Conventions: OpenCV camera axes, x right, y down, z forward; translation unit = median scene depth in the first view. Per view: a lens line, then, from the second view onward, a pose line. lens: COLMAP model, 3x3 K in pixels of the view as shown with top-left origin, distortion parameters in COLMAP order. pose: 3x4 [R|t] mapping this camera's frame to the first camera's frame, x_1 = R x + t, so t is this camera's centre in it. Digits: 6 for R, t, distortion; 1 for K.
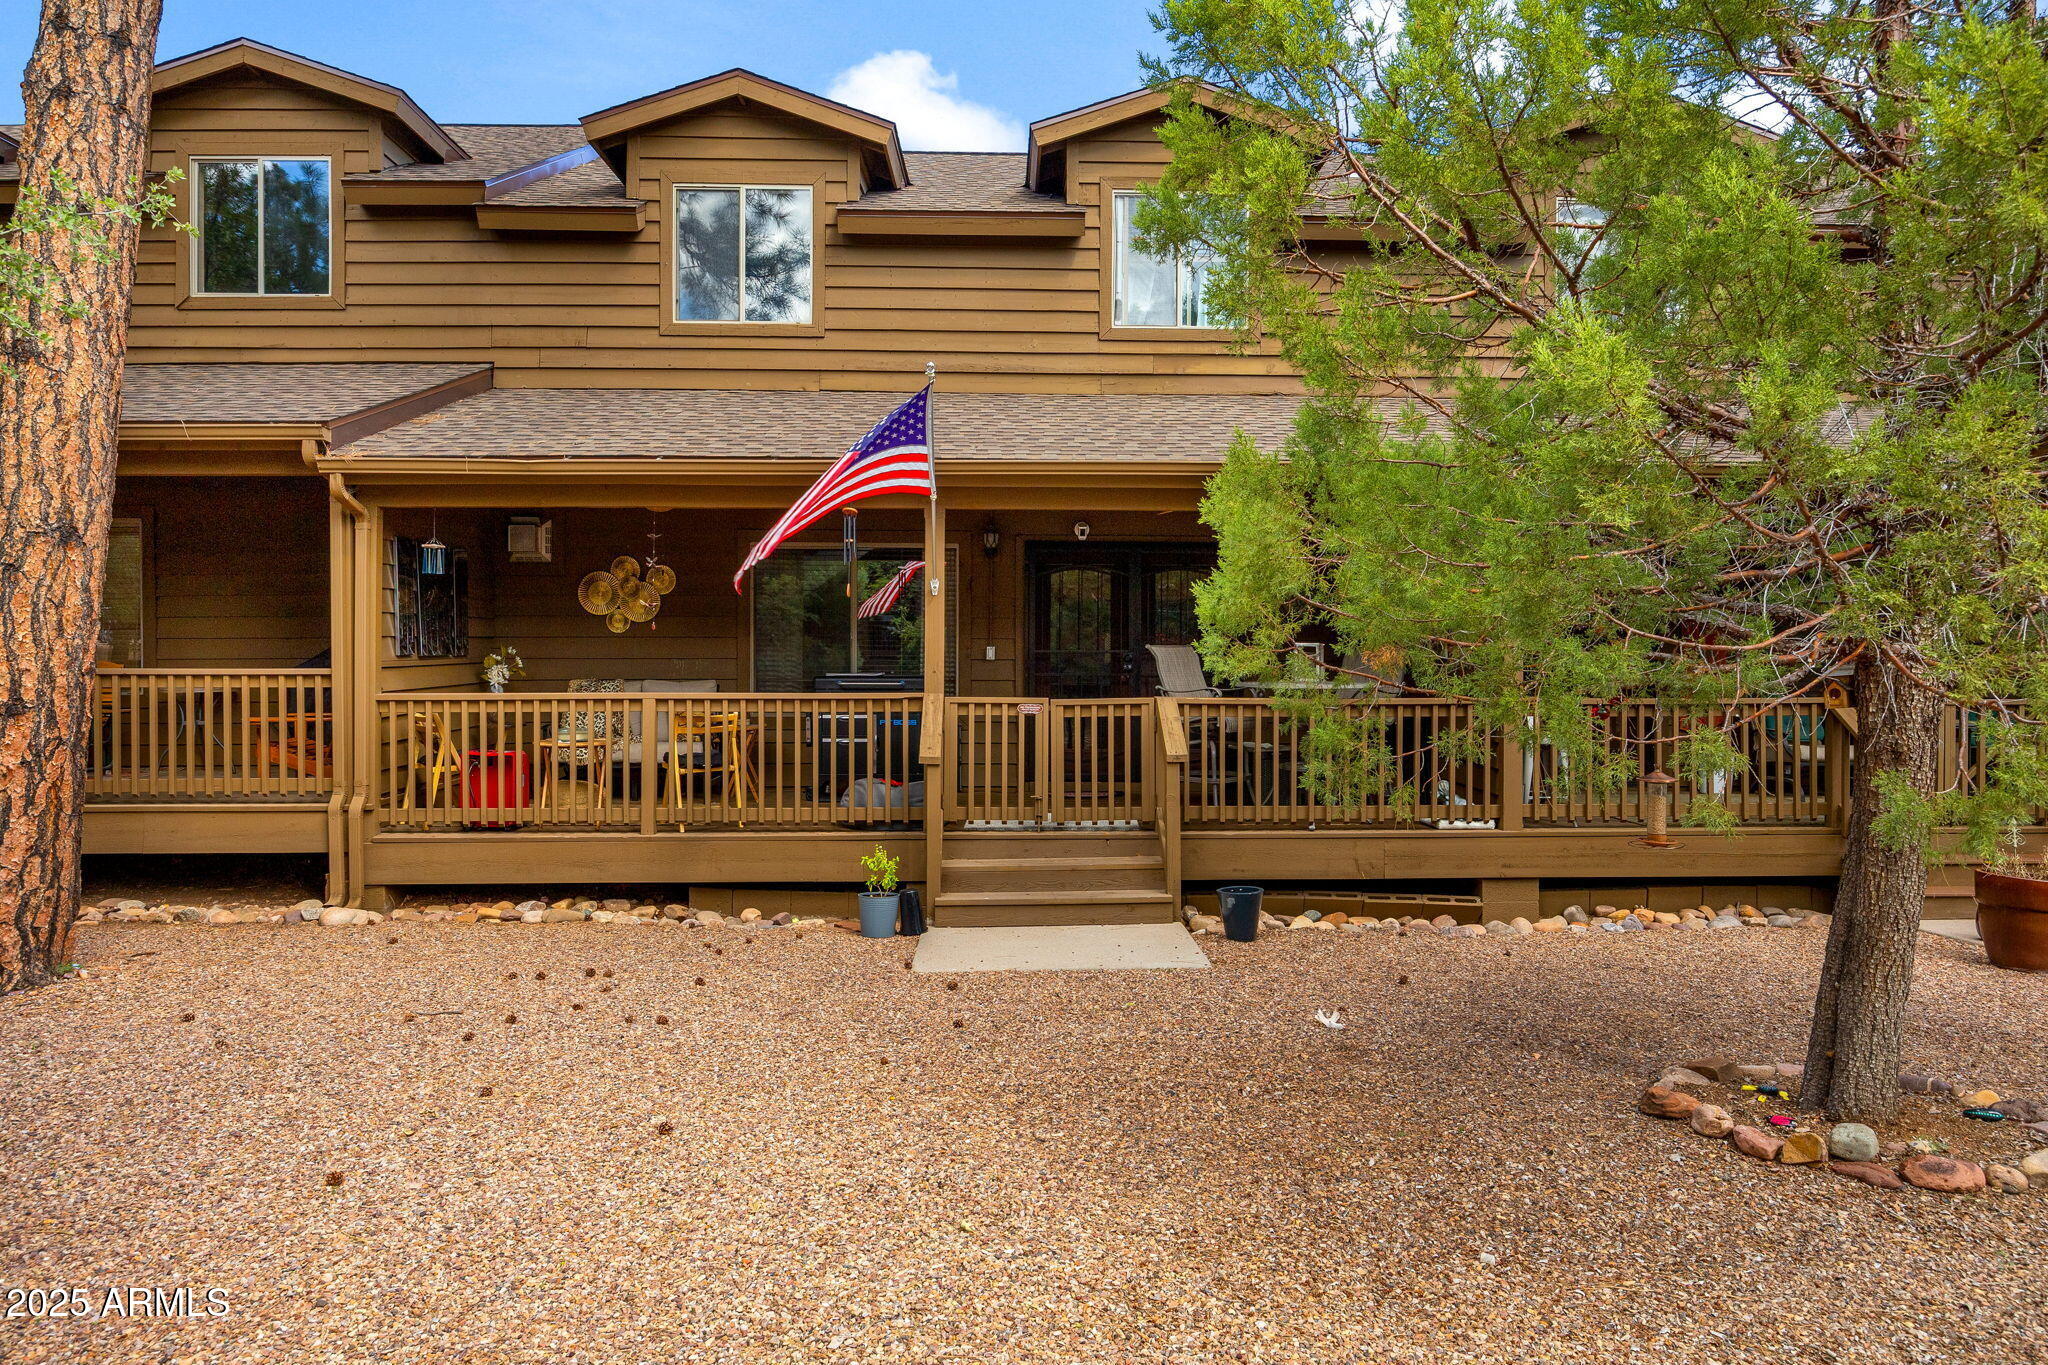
lens RADIAL K [[1251.1, 0, 1023.6], [0, 1251.1, 685.3], [0, 0, 1]] dist [-0.001527, -0.001337]
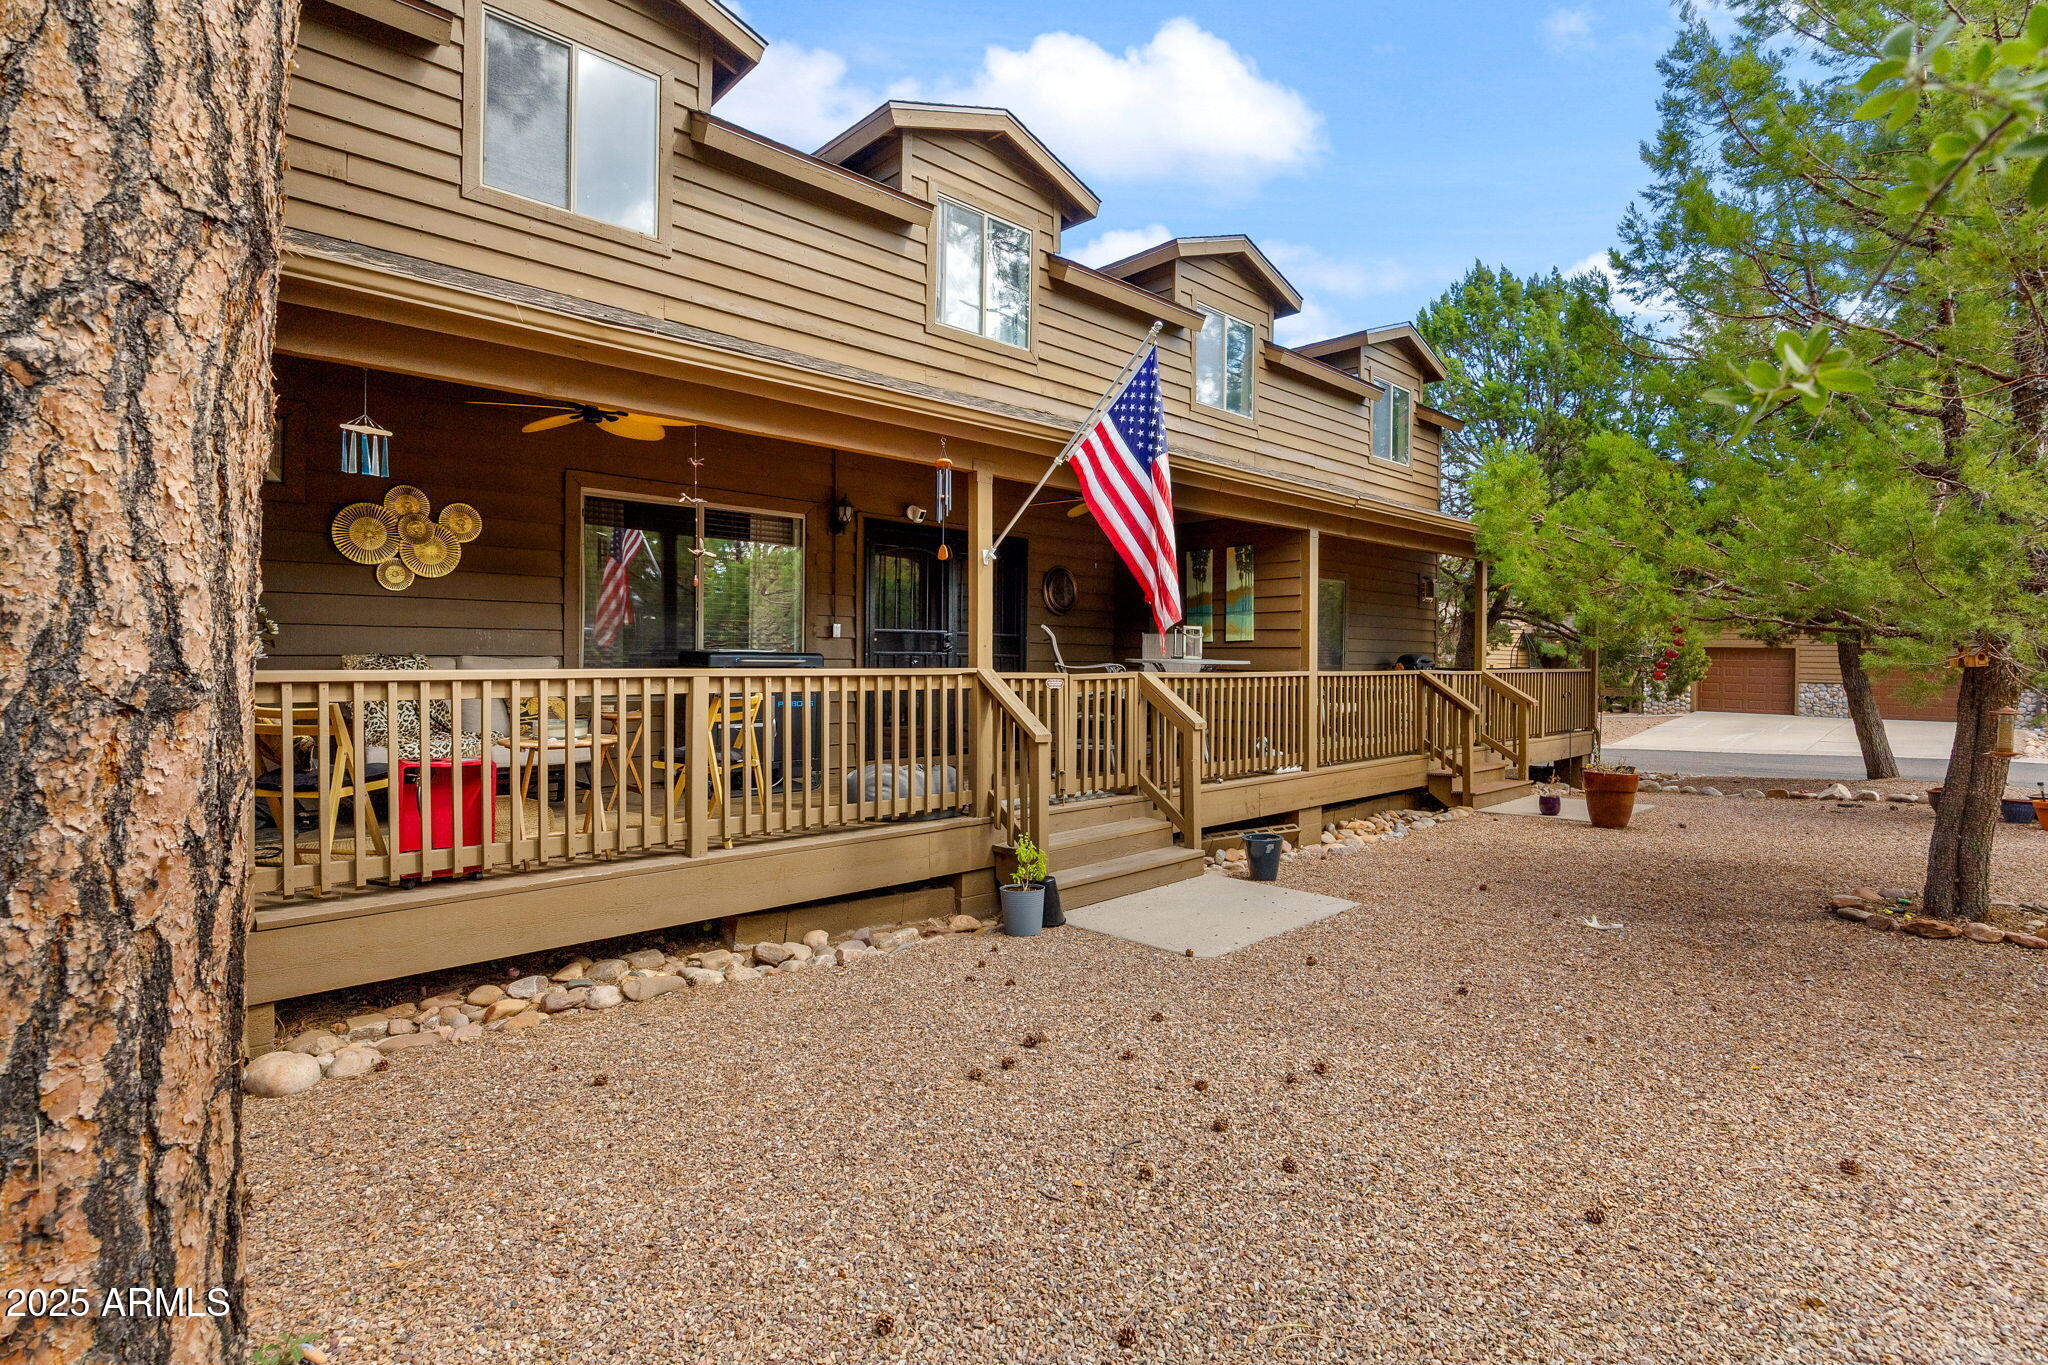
lens RADIAL K [[991.5, 0, 1024.0], [0, 991.5, 674.2], [0, 0, 1]] dist [-0.013360, 0.000584]
pose [[0.742417, -0.004733, 0.669921, -0.512790], [0.004741, 0.999987, 0.001810, 0.008639], [-0.669921, 0.001832, 0.742430, 0.395942]]
